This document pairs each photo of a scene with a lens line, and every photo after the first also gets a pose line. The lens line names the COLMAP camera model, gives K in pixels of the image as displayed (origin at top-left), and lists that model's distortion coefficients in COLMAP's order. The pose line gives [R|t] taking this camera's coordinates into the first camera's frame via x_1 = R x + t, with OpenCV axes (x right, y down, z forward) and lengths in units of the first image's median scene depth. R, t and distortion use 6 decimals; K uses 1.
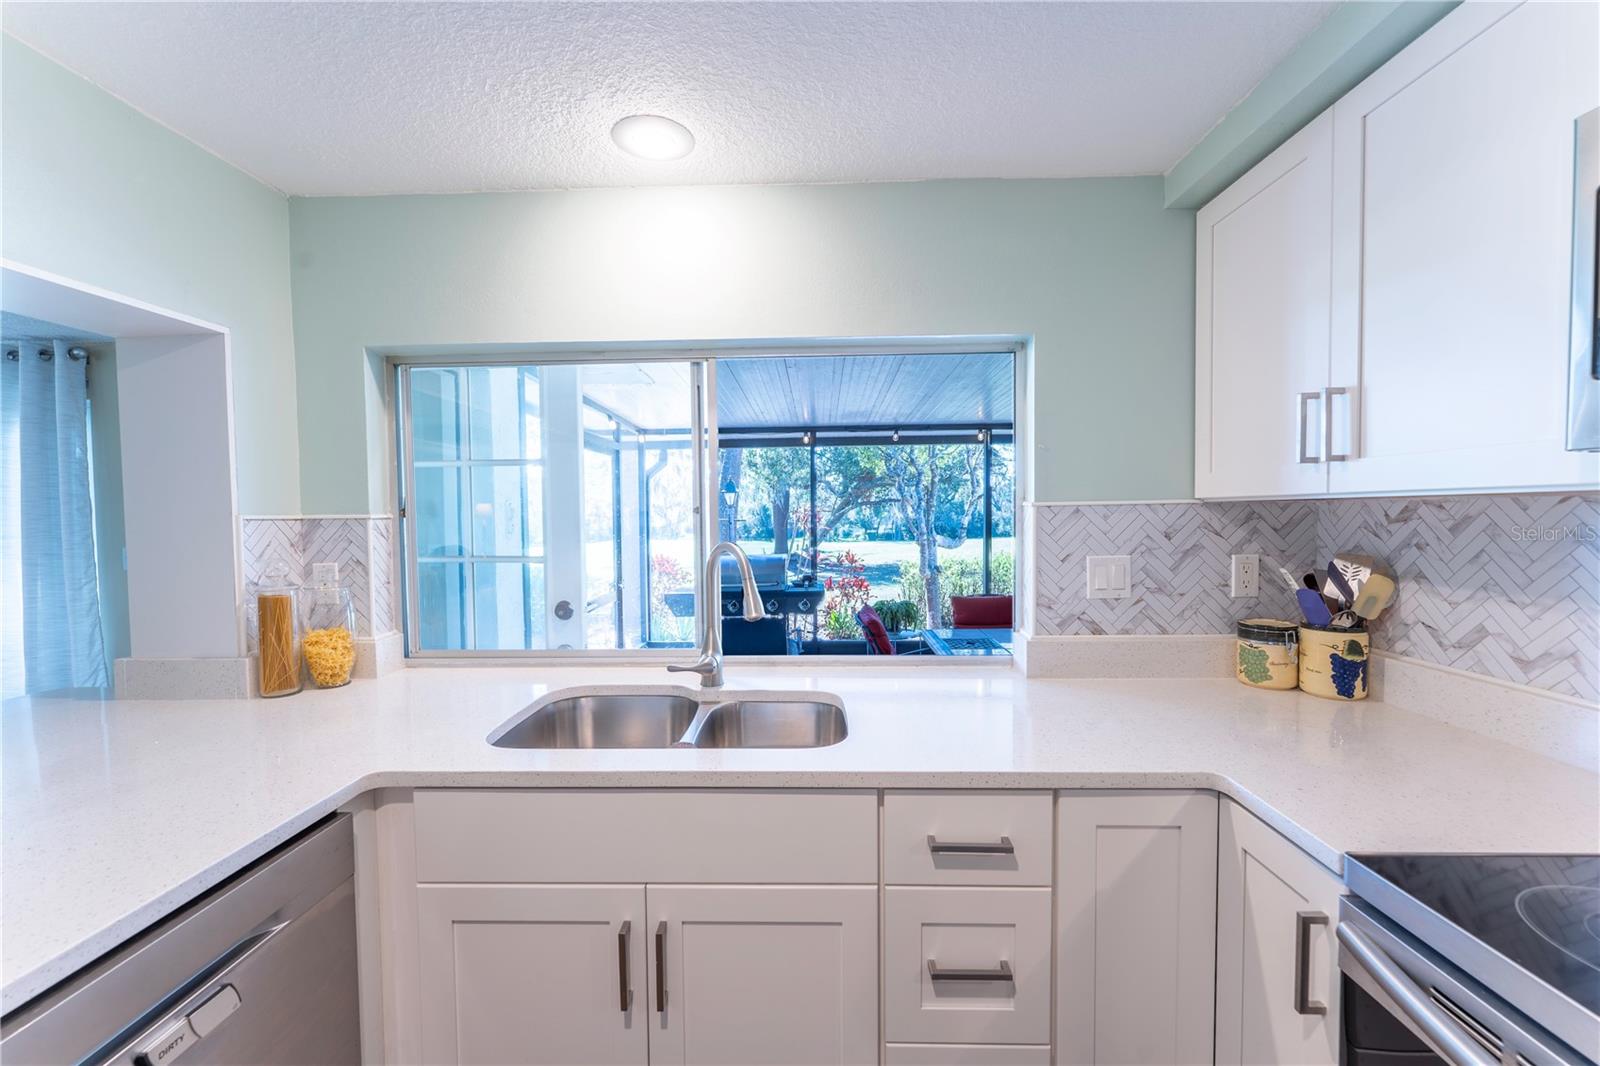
lens RADIAL K [[646.4, 0, 798.0], [0, 646.4, 538.2], [0, 0, 1]] dist [0.000827, -0.001237]
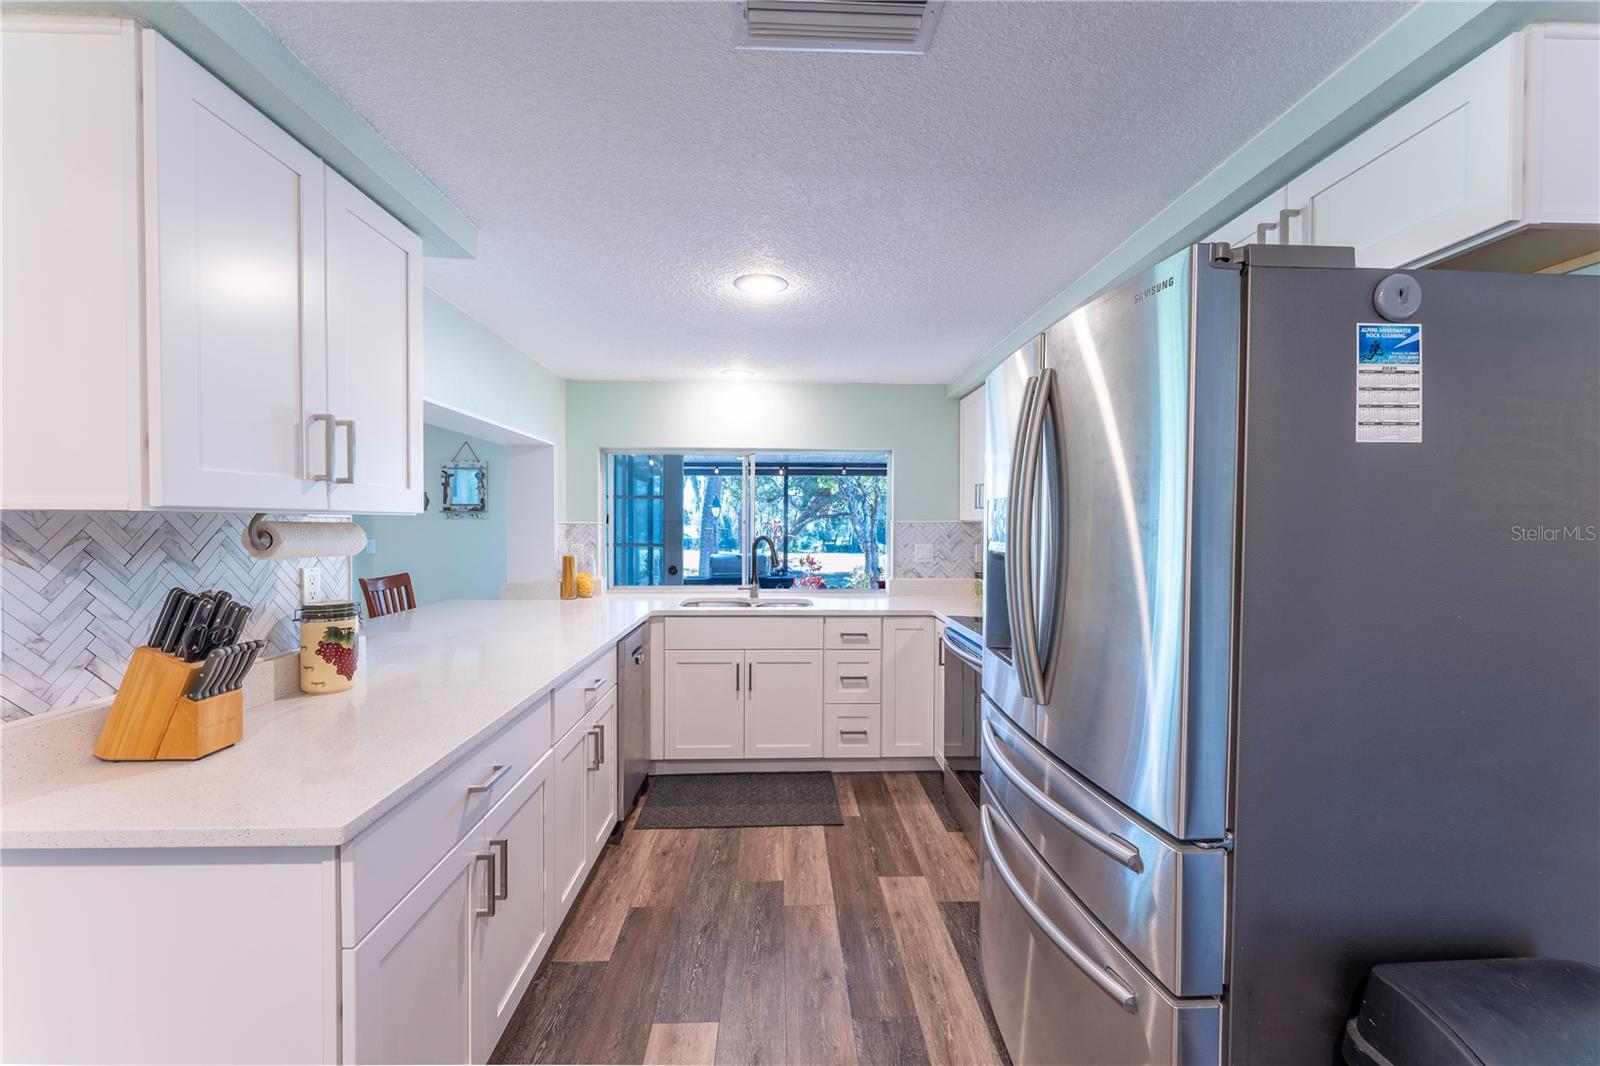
lens RADIAL K [[646.4, 0, 798.0], [0, 646.4, 538.2], [0, 0, 1]] dist [0.000827, -0.001237]
pose [[0.997840, 0.012763, 0.064445, -0.125788], [-0.011604, 0.999765, -0.018314, 0.053070], [-0.064664, 0.017527, 0.997753, -1.295059]]
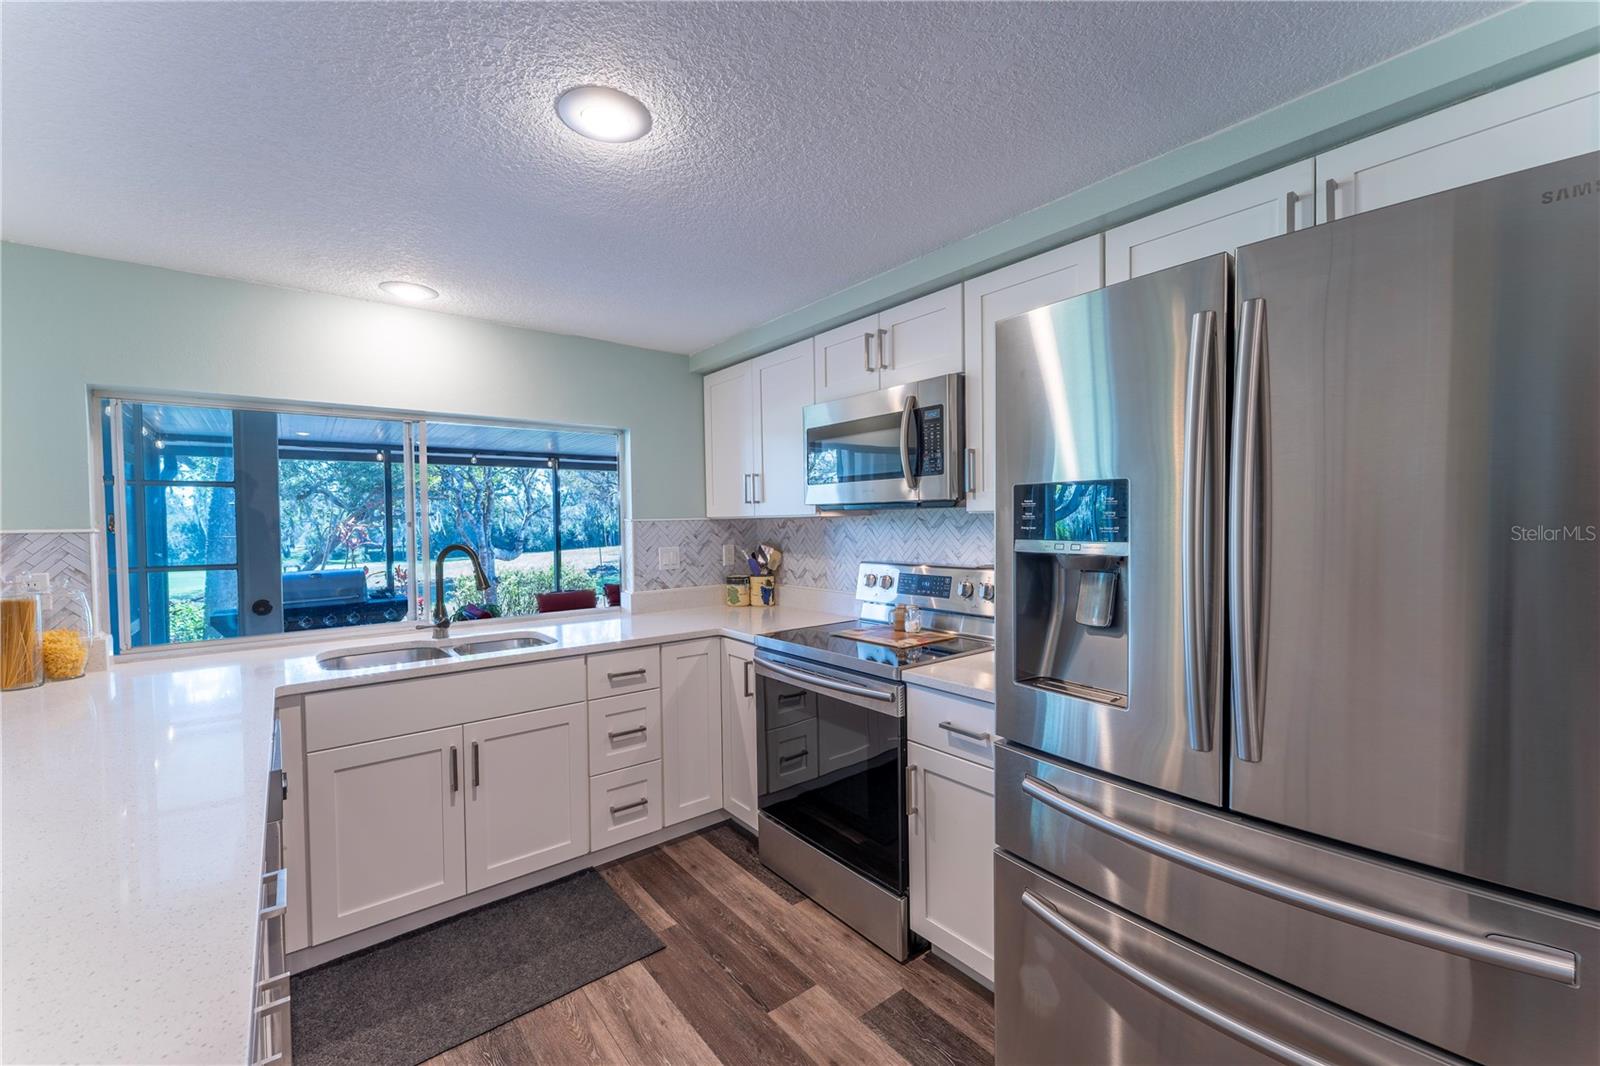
lens RADIAL K [[646.4, 0, 798.0], [0, 646.4, 538.2], [0, 0, 1]] dist [0.000827, -0.001237]
pose [[0.765637, -0.017302, 0.643040, -0.454980], [0.031646, 0.999441, -0.010788, 0.032922], [-0.642494, 0.028609, 0.765756, -0.706871]]
